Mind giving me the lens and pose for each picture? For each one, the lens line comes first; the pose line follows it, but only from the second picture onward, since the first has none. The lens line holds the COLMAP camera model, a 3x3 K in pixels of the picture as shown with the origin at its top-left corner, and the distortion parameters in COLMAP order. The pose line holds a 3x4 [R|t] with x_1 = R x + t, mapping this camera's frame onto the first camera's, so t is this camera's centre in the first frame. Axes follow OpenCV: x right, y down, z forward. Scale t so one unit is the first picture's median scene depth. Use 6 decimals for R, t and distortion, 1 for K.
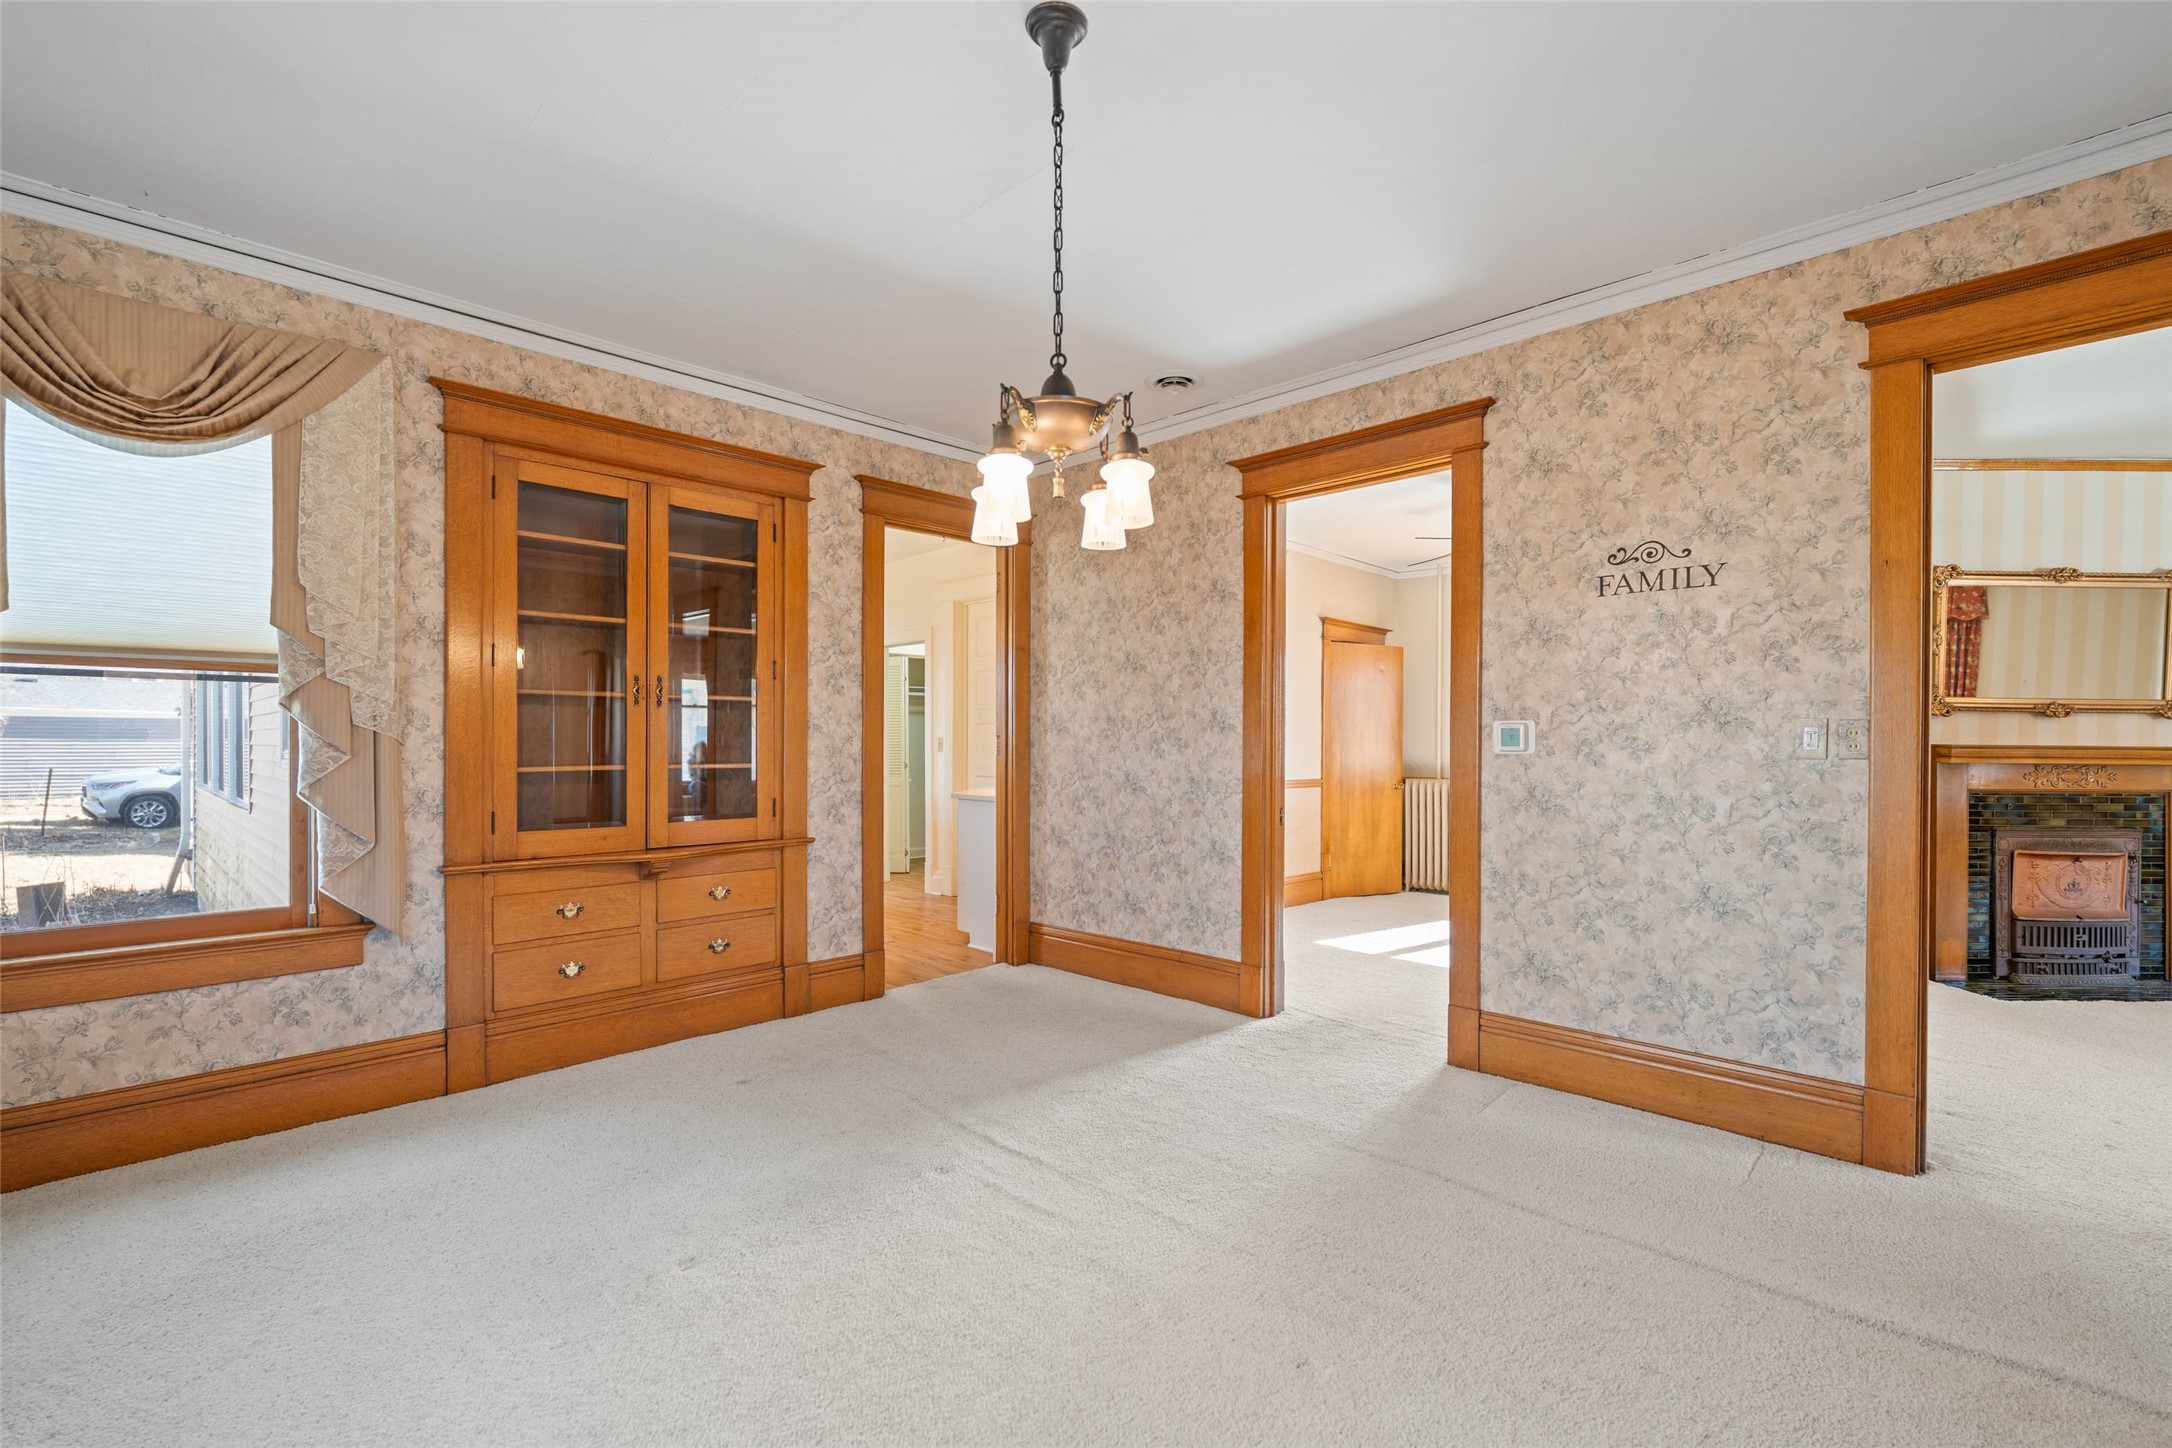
lens RADIAL K [[965.2, 0, 1105.1], [0, 965.2, 737.9], [0, 0, 1]] dist [-0.000361, 0.000676]
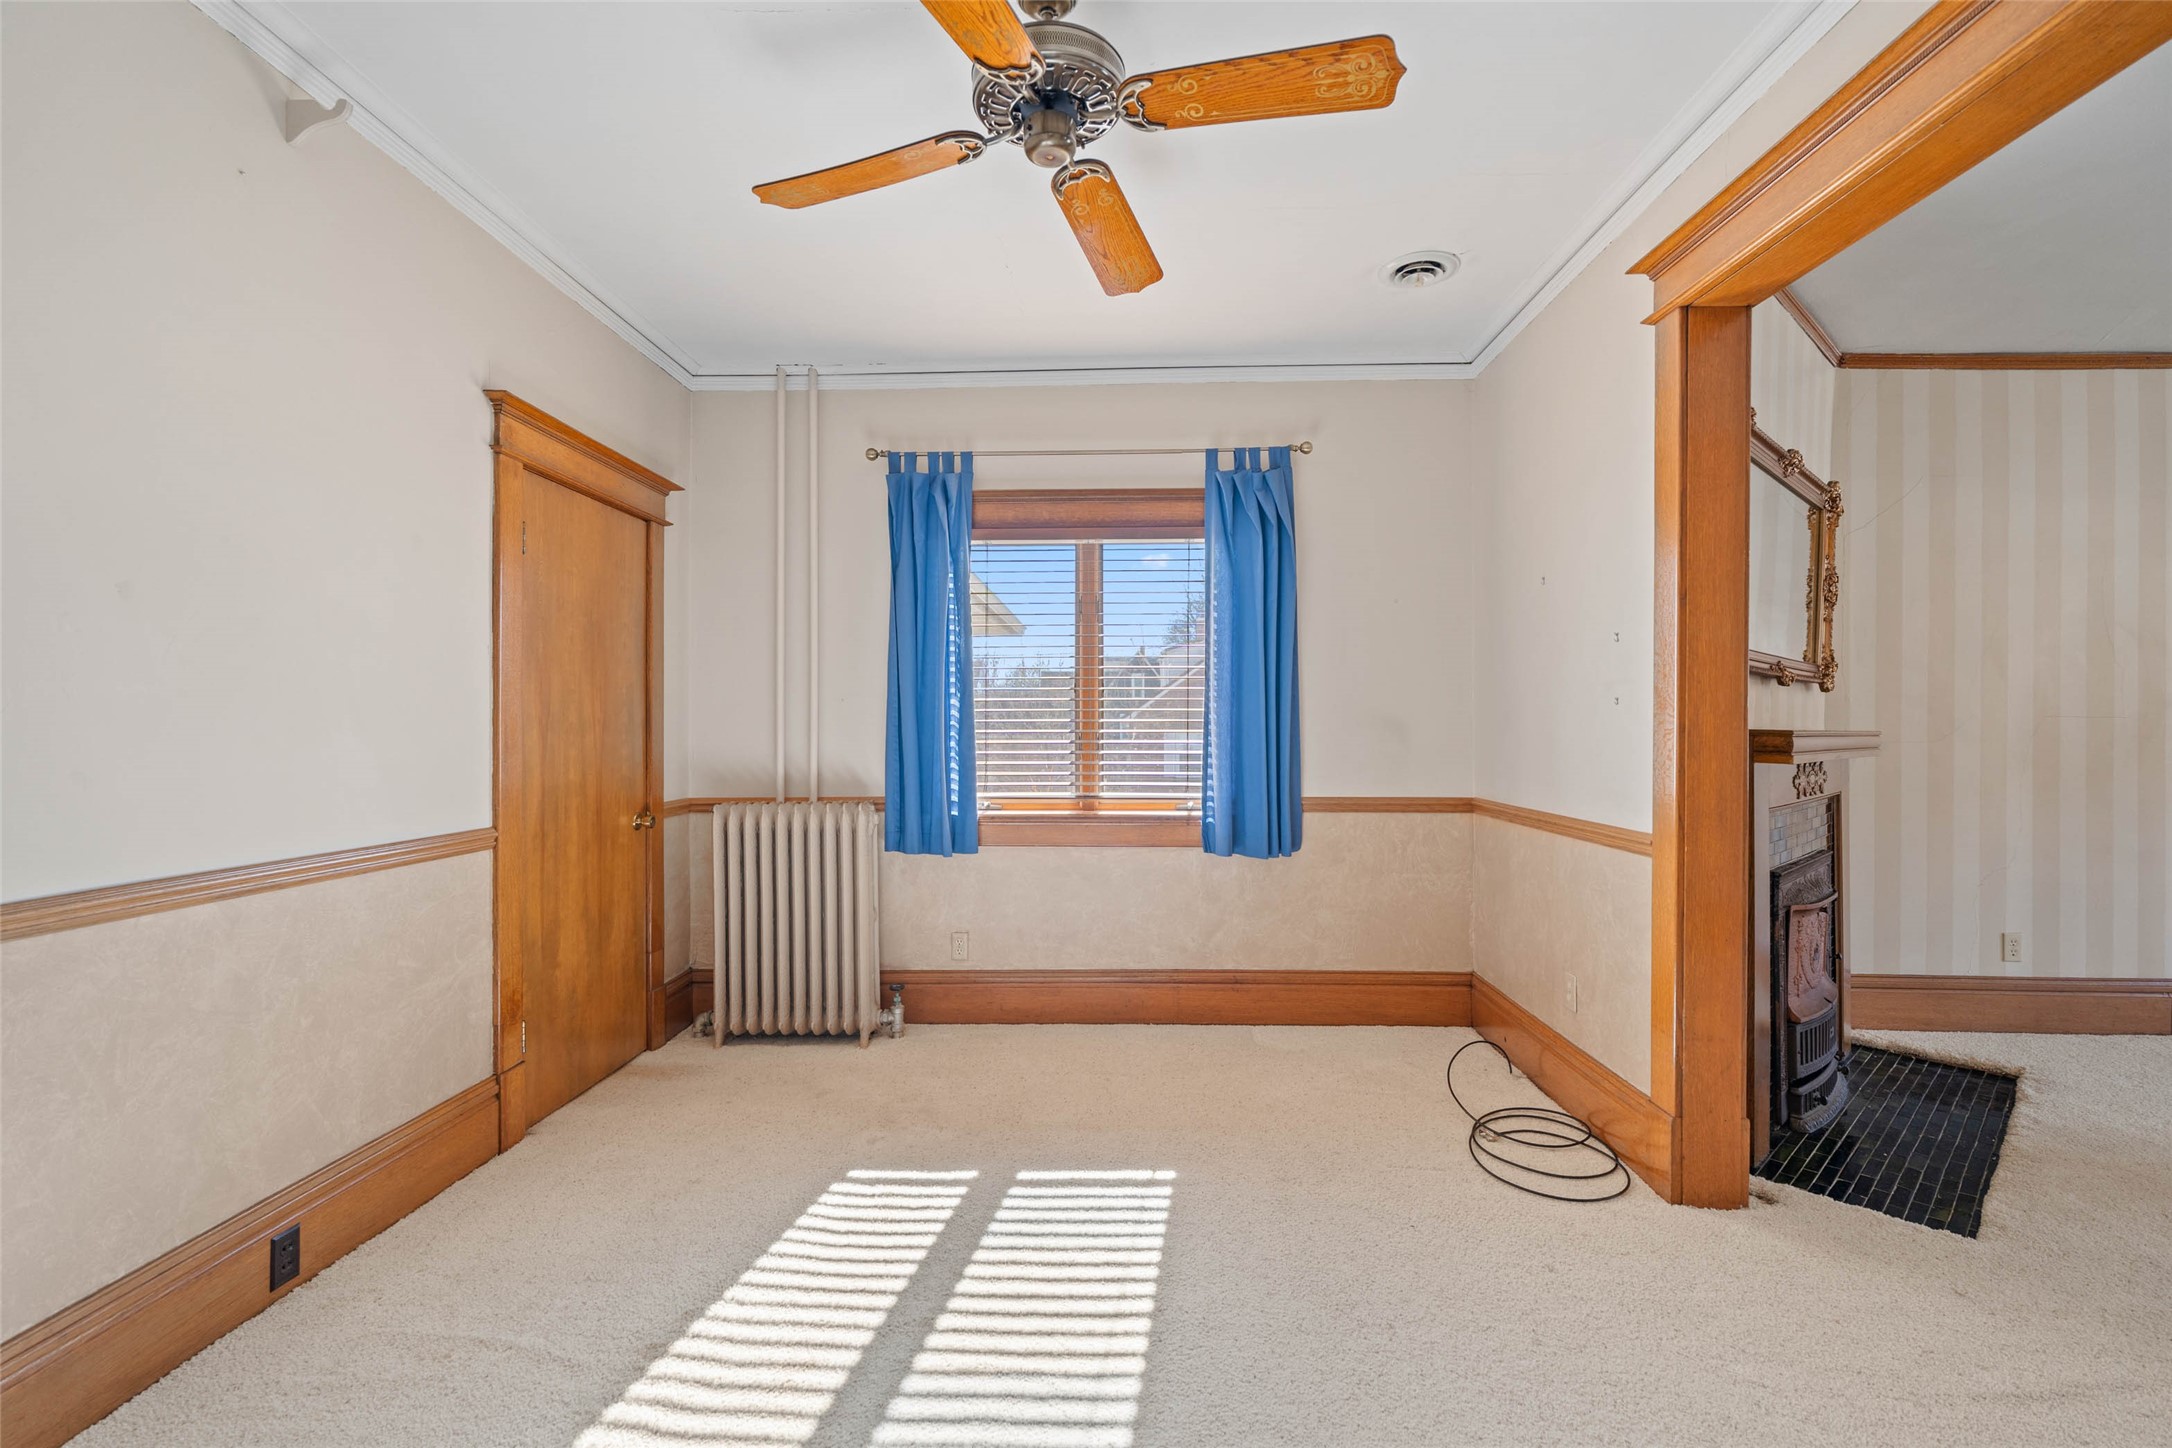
lens RADIAL K [[913.2, 0, 1073.3], [0, 913.2, 734.2], [0, 0, 1]] dist [-0.003865, -0.000569]
pose [[0.747695, -0.011135, 0.663949, 0.275672], [-0.000815, 0.999843, 0.017686, 0.000231], [-0.664042, -0.013765, 0.747569, 1.027301]]
